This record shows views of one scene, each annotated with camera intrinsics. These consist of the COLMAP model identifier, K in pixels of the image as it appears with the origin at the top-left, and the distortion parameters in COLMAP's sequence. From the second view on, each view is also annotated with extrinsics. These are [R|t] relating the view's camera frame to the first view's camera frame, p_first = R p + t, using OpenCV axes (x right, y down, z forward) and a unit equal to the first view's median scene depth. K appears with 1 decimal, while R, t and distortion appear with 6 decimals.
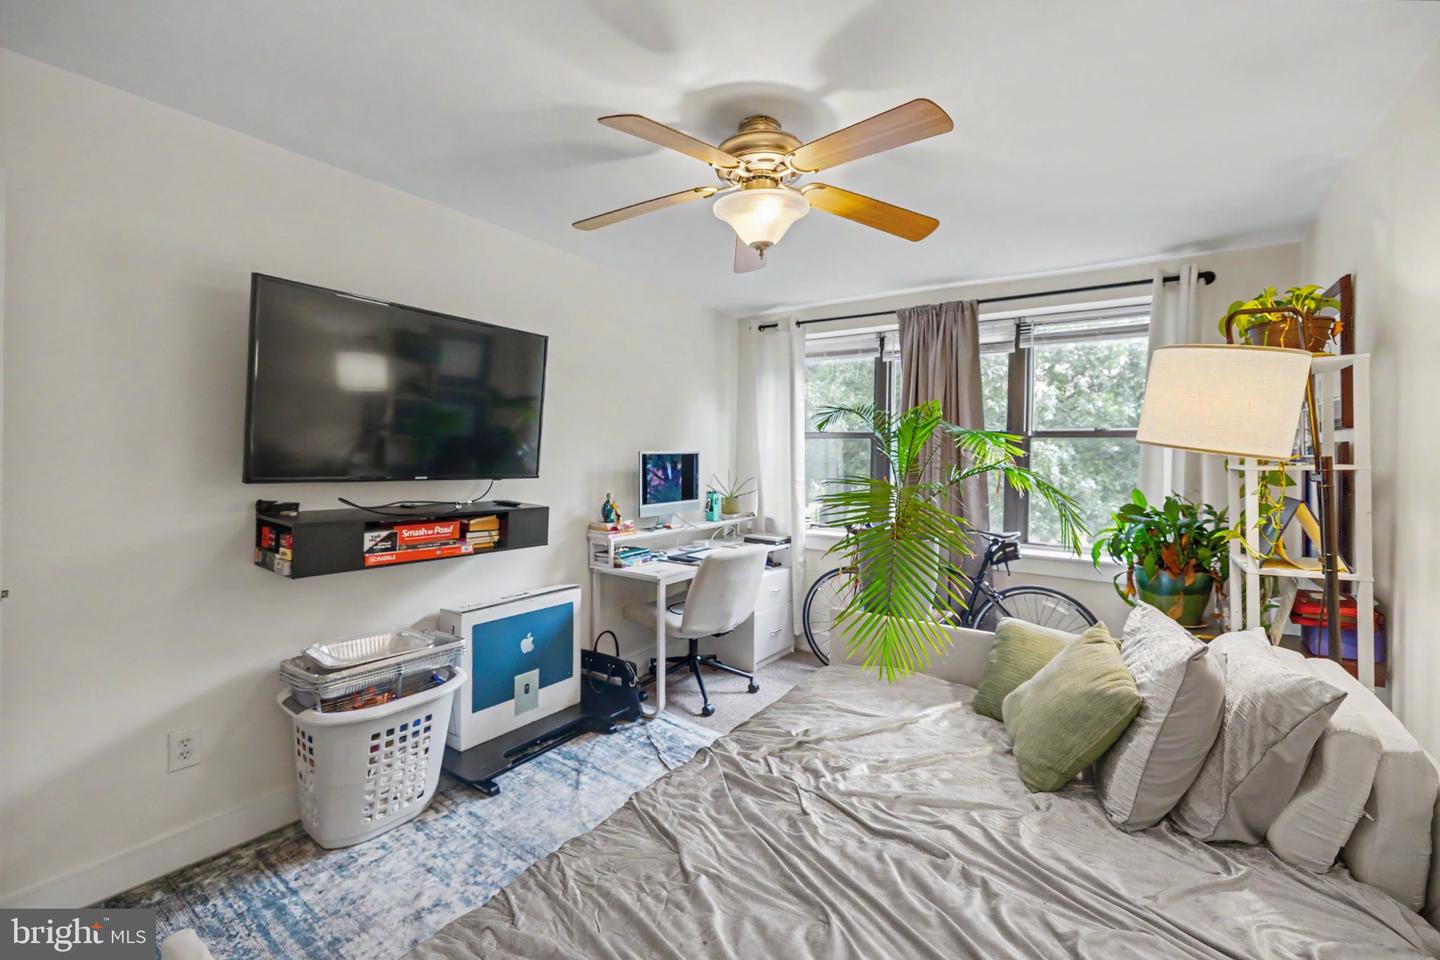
lens RADIAL K [[615.1, 0, 719.7], [0, 615.1, 467.7], [0, 0, 1]] dist [0.000772, 0.000084]
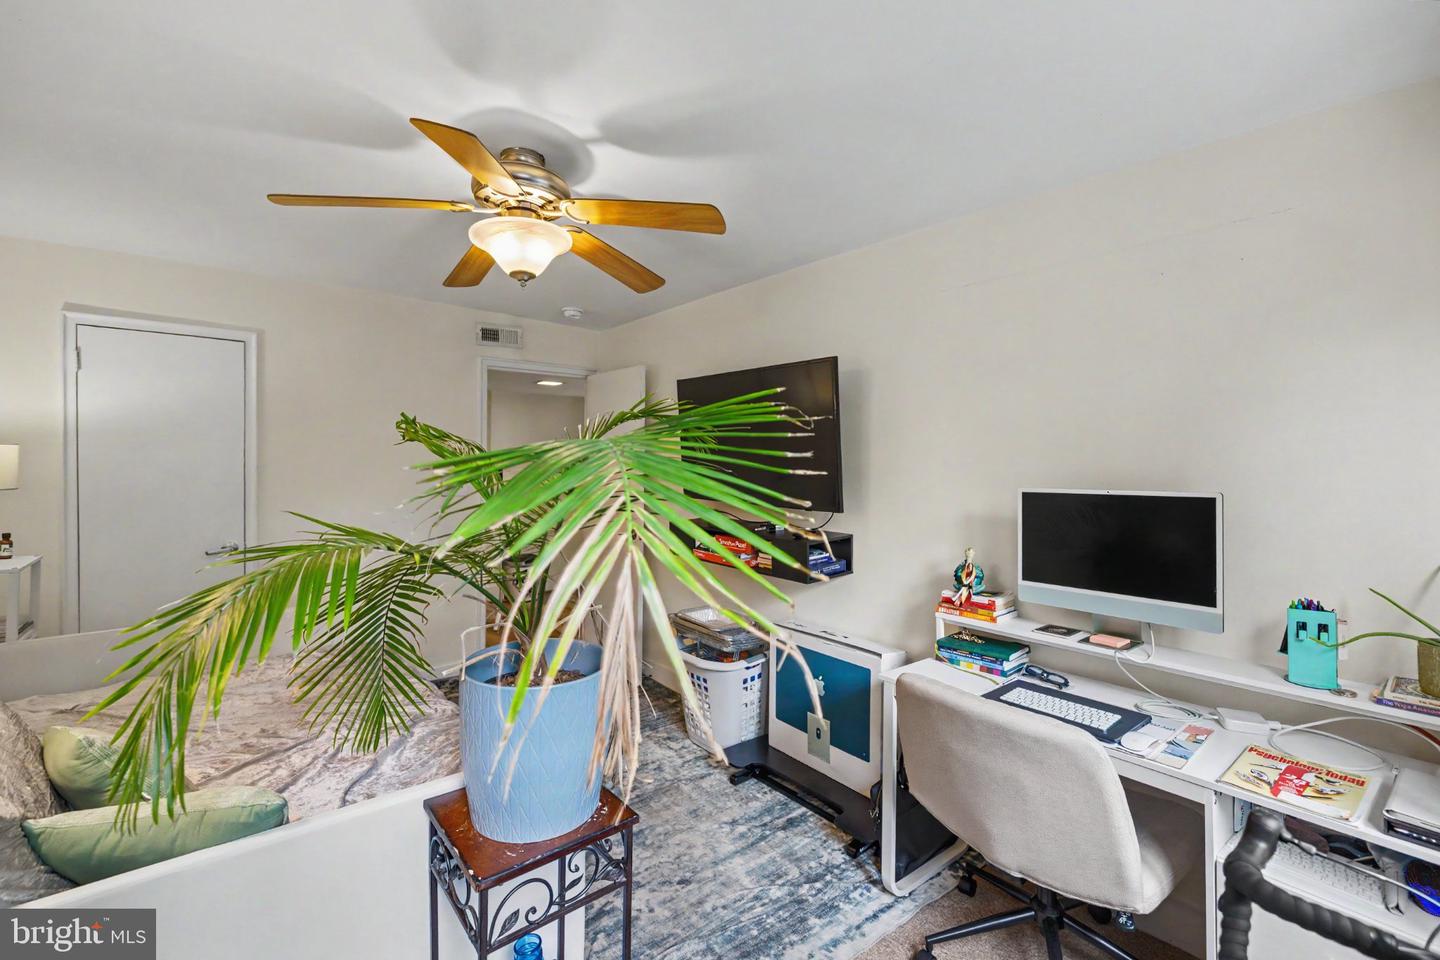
lens RADIAL K [[615.1, 0, 719.7], [0, 615.1, 467.7], [0, 0, 1]] dist [0.000772, 0.000084]
pose [[-0.275408, 0.005789, -0.961310, 0.626124], [-0.015563, 0.999824, 0.010480, -0.059093], [0.961201, 0.017847, -0.275270, 1.080016]]
